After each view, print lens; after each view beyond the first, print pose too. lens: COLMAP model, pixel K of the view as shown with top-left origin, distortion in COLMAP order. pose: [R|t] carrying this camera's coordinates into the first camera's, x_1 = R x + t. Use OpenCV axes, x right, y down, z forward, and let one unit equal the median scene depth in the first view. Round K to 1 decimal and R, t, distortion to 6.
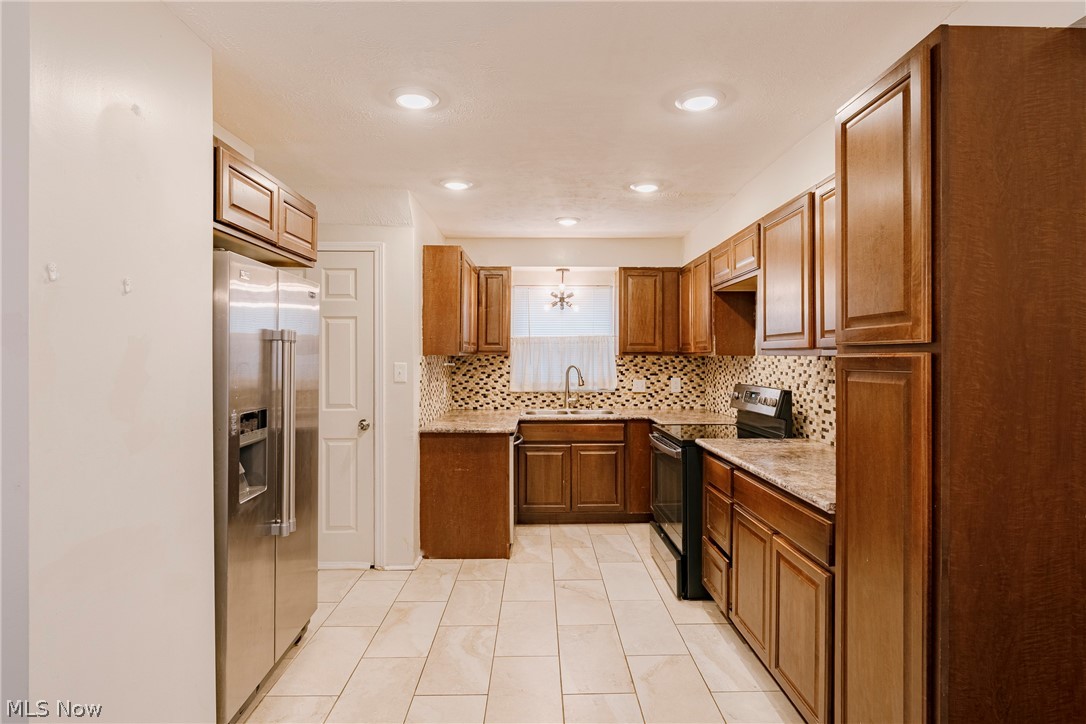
lens RADIAL K [[580.3, 0, 542.7], [0, 580.3, 357.2], [0, 0, 1]] dist [-0.001415, 0.000514]
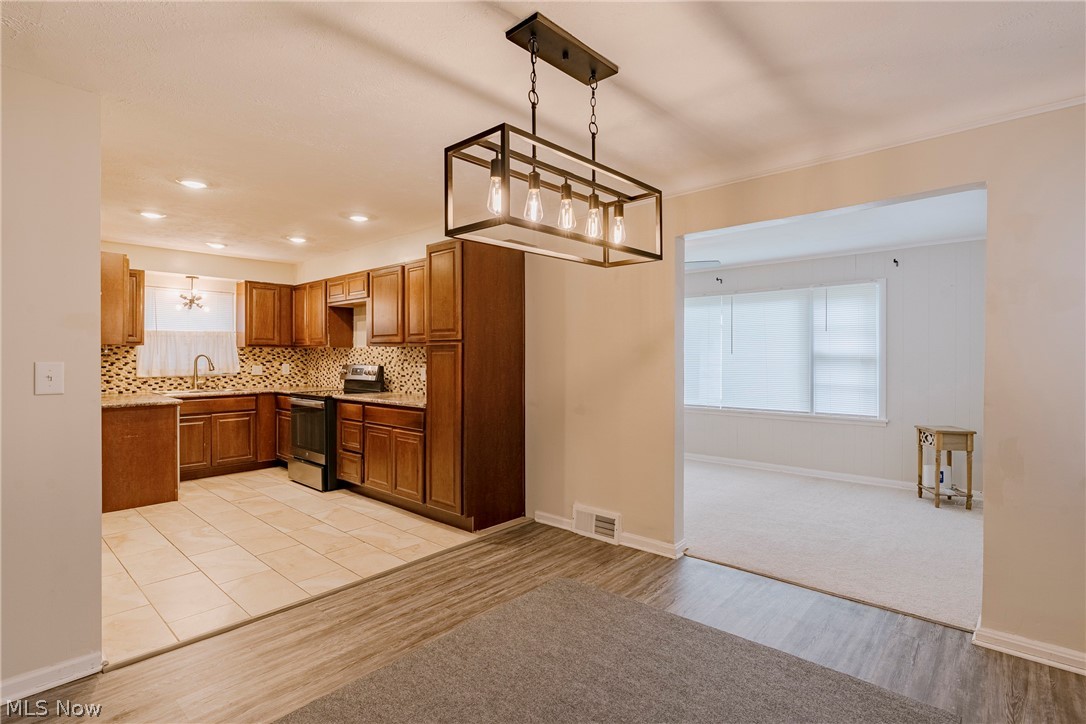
lens RADIAL K [[528.7, 0, 548.0], [0, 528.7, 359.2], [0, 0, 1]] dist [-0.000751, 0.000083]
pose [[0.676287, -0.003743, 0.736629, -0.291685], [-0.001160, 0.999980, 0.006146, 0.016720], [-0.736637, -0.005011, 0.676270, -0.329842]]
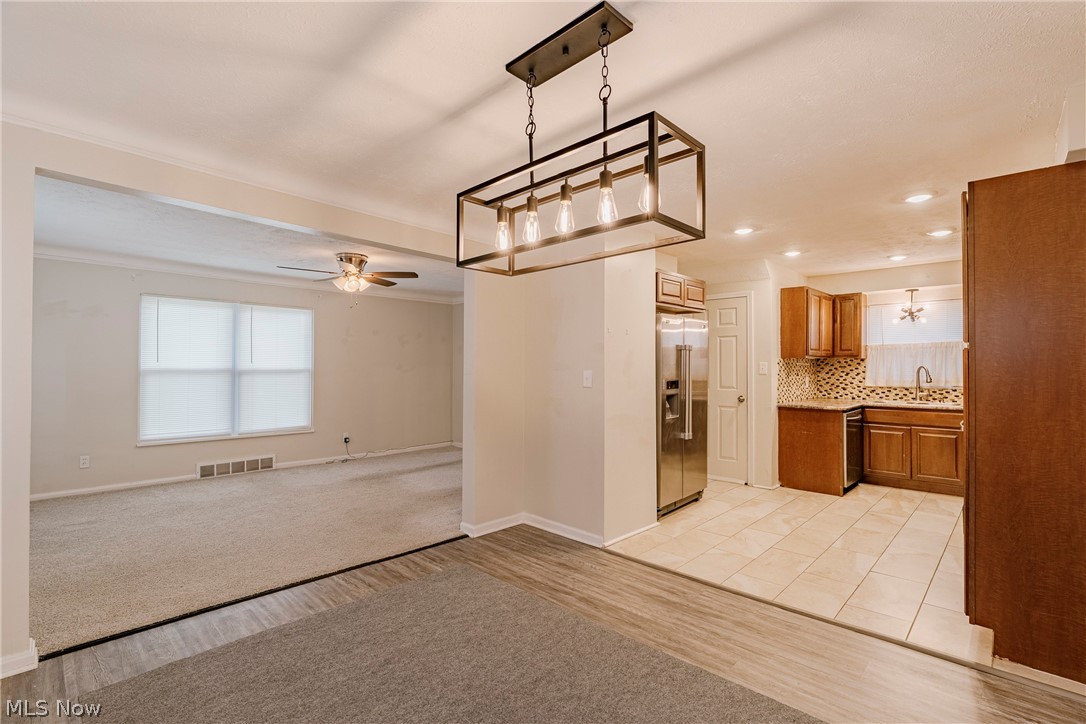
lens RADIAL K [[494.4, 0, 543.6], [0, 494.4, 359.5], [0, 0, 1]] dist [-0.002240, 0.000010]
pose [[0.709487, -0.007188, -0.704682, 0.227804], [-0.002441, 0.999917, -0.012657, 0.015535], [0.704715, 0.010700, 0.709410, -0.328349]]
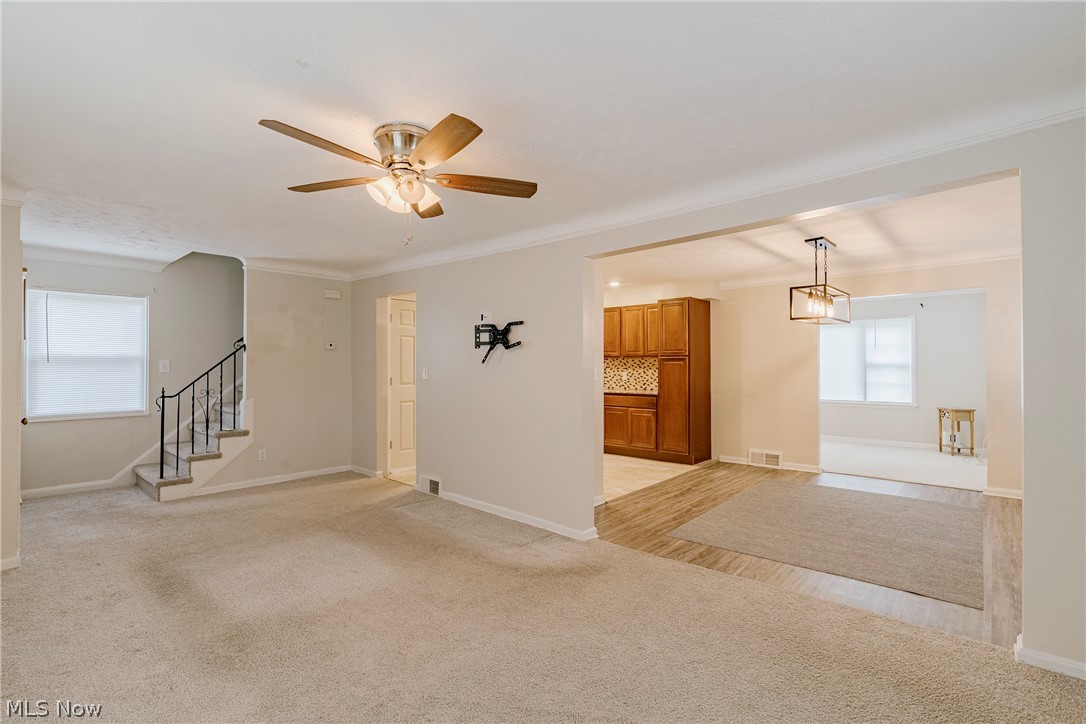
lens RADIAL K [[509.1, 0, 548.3], [0, 509.1, 358.6], [0, 0, 1]] dist [-0.000821, -0.000202]
pose [[0.671035, 0.008310, 0.741379, -1.013905], [-0.000700, 0.999944, -0.010575, 0.016107], [-0.741425, 0.006577, 0.671003, -0.329877]]
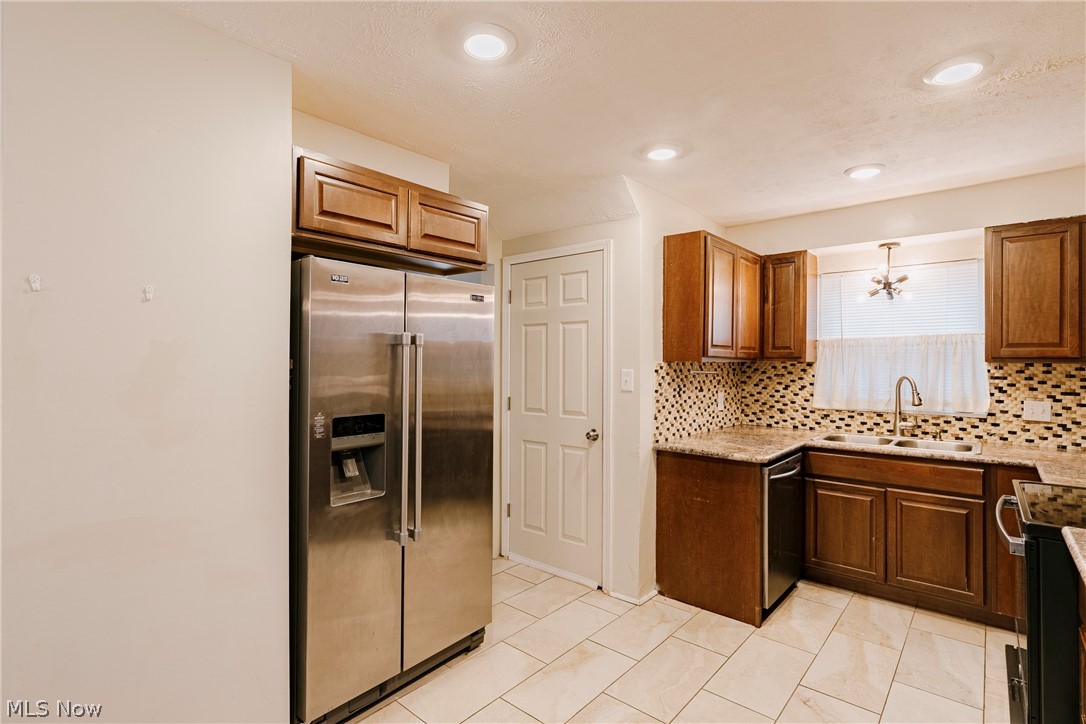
lens RADIAL K [[516.0, 0, 545.8], [0, 516.0, 359.3], [0, 0, 1]] dist [-0.007471, 0.001048]
pose [[0.748306, -0.001696, -0.663351, 0.144484], [-0.005518, 0.999946, -0.008783, 0.001013], [0.663331, 0.010233, 0.748257, 0.239583]]
